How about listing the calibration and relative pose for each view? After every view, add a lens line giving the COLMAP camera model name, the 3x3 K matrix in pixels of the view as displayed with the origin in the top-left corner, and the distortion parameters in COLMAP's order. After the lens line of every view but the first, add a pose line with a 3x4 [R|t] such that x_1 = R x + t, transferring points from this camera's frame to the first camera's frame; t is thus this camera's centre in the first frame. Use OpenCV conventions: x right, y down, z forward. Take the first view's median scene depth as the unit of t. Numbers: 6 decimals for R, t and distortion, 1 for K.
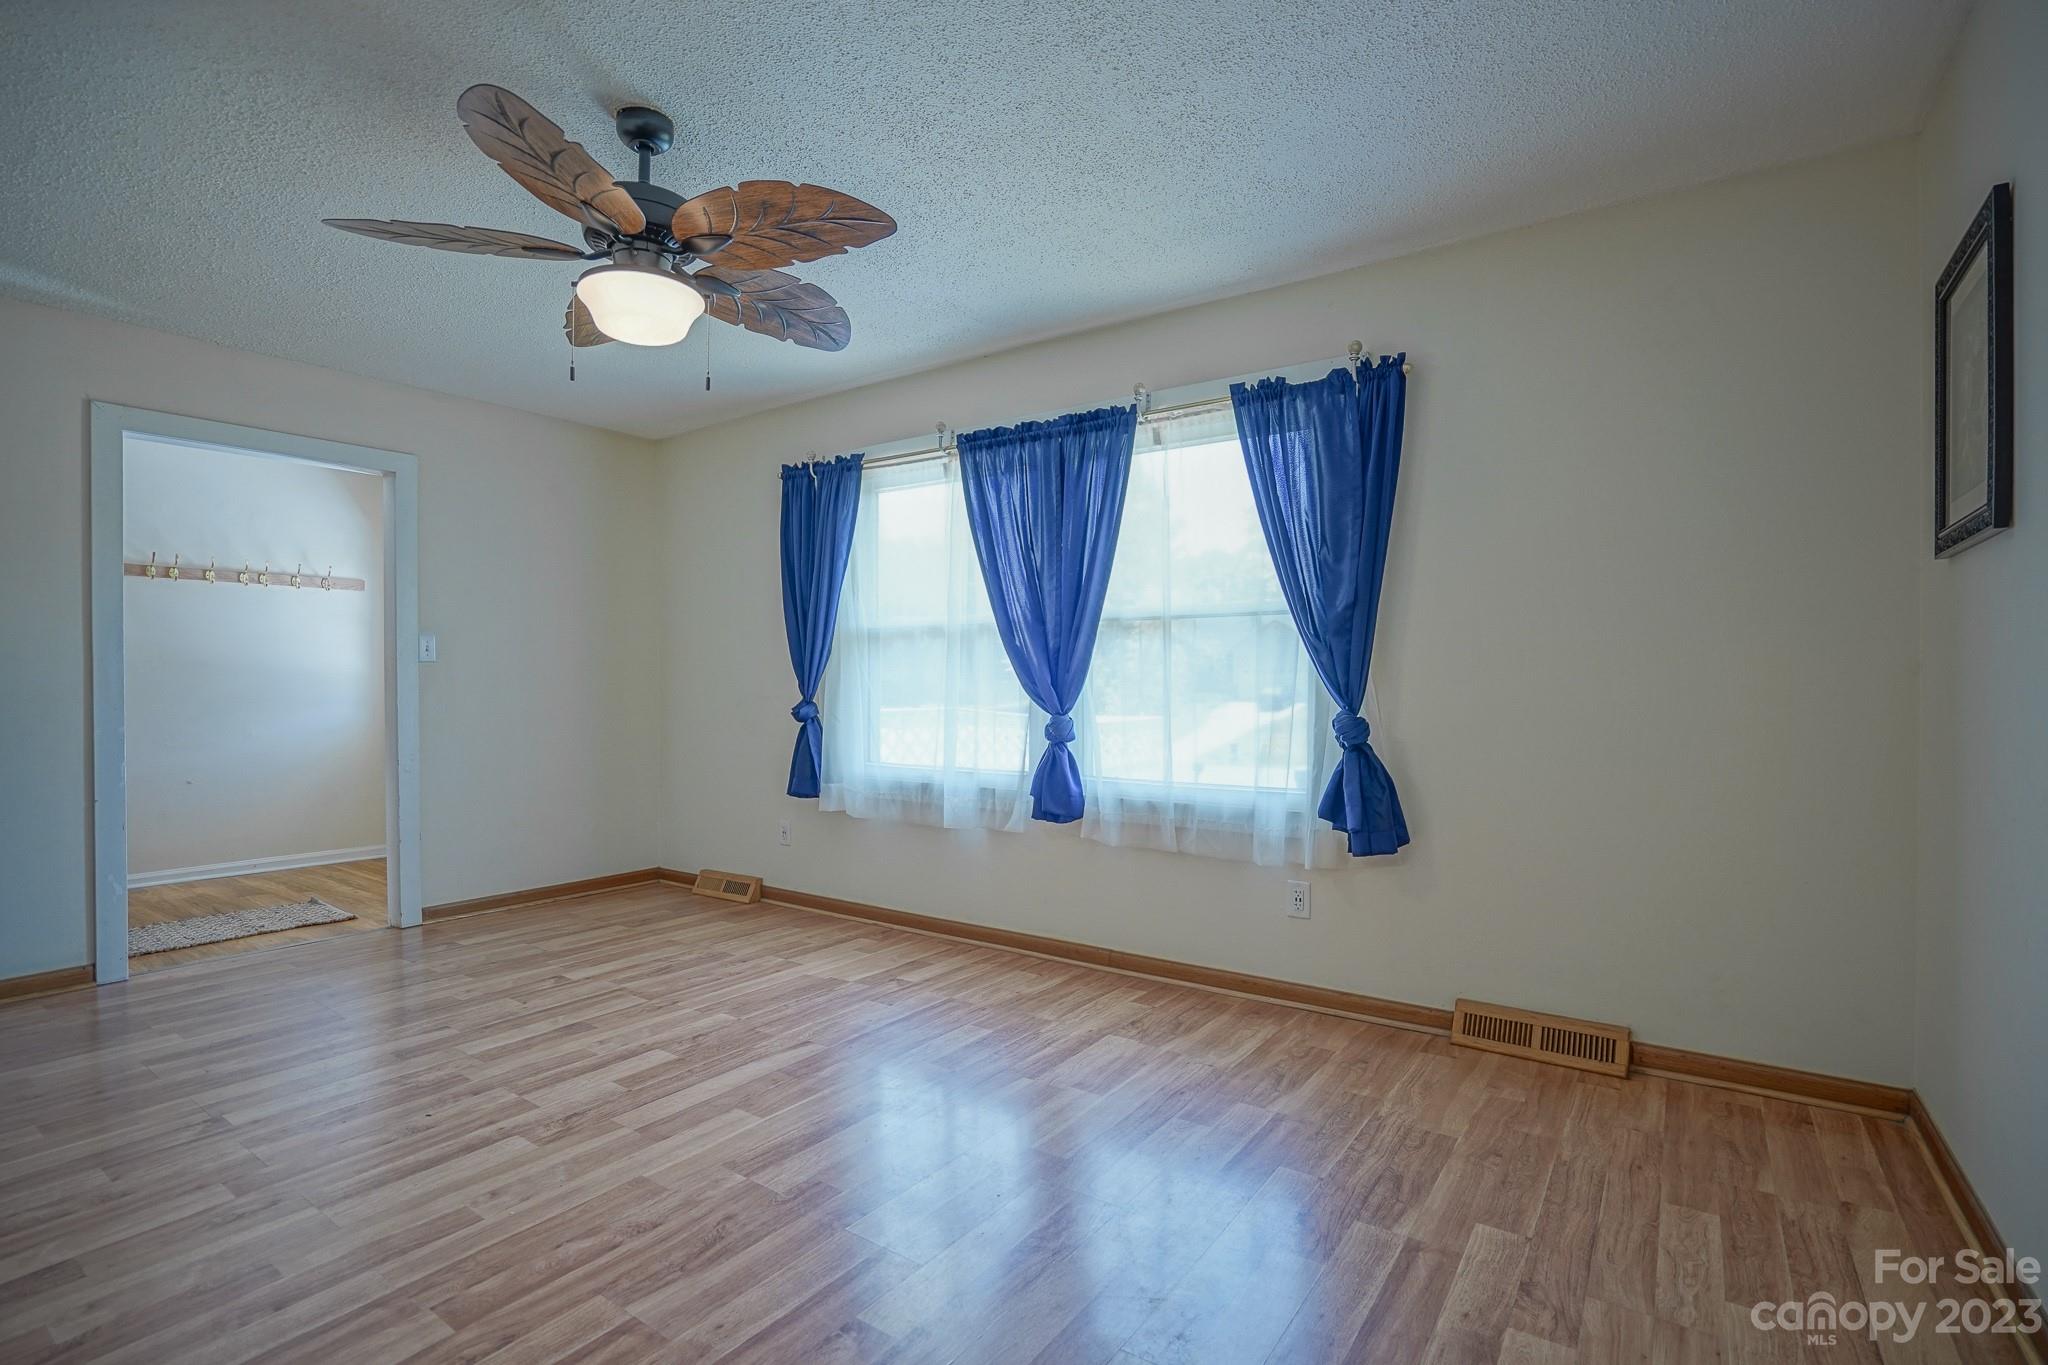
lens RADIAL K [[935.0, 0, 1016.6], [0, 935.0, 692.7], [0, 0, 1]] dist [-0.043770, 0.009428]
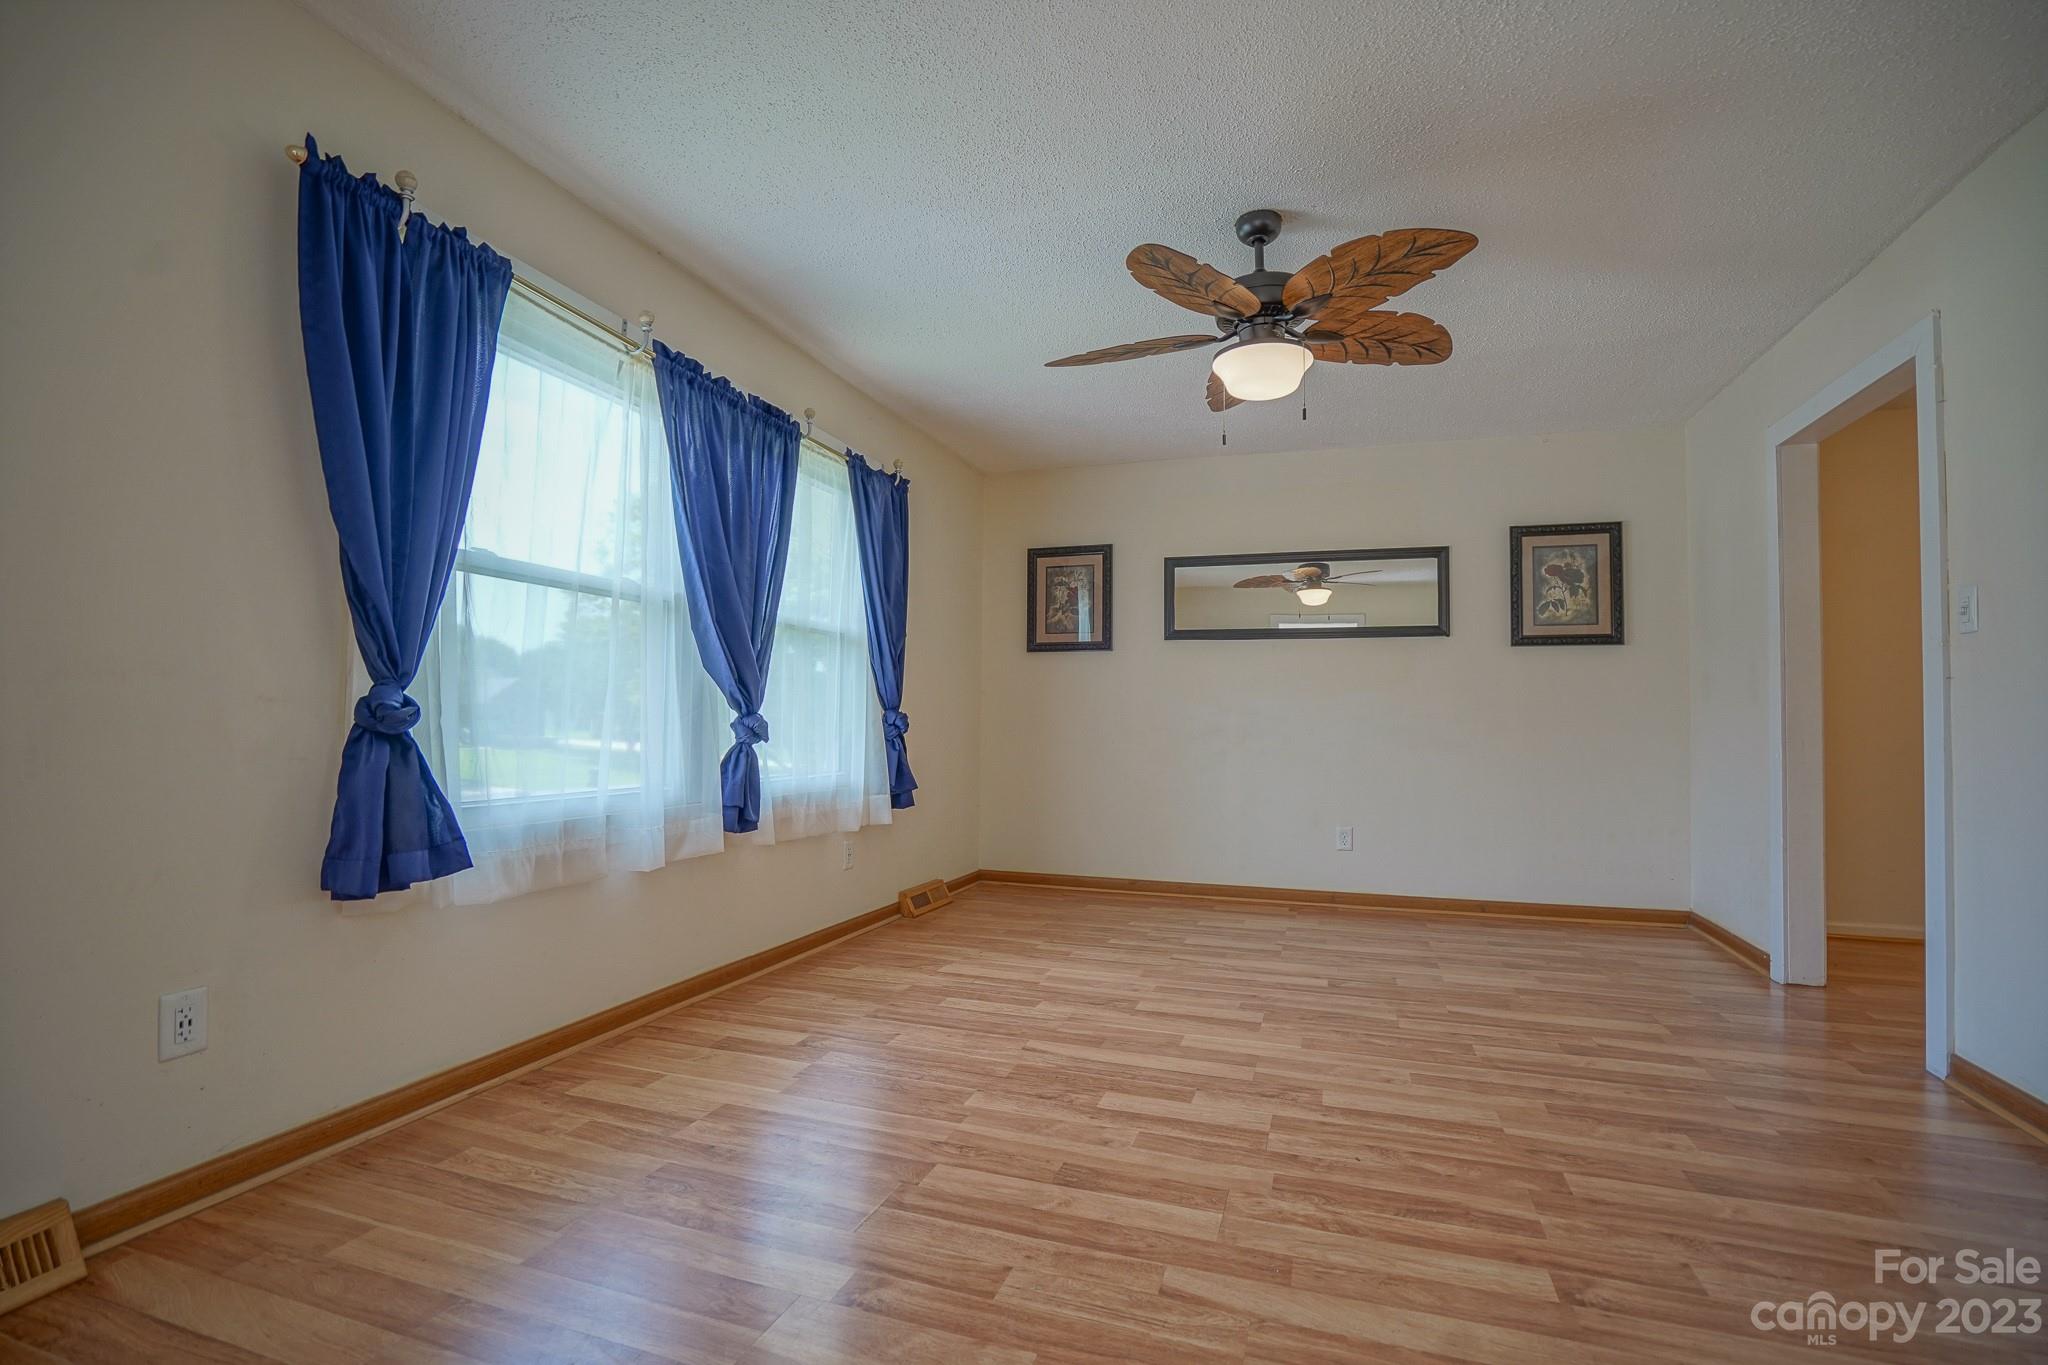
lens RADIAL K [[935.0, 0, 1005.7], [0, 935.0, 678.0], [0, 0, 1]] dist [-0.043770, 0.009428]
pose [[-0.257857, 0.043195, 0.965217, -0.954494], [-0.007396, 0.998883, -0.046678, 0.032061], [-0.966155, -0.019175, -0.257249, 1.044775]]
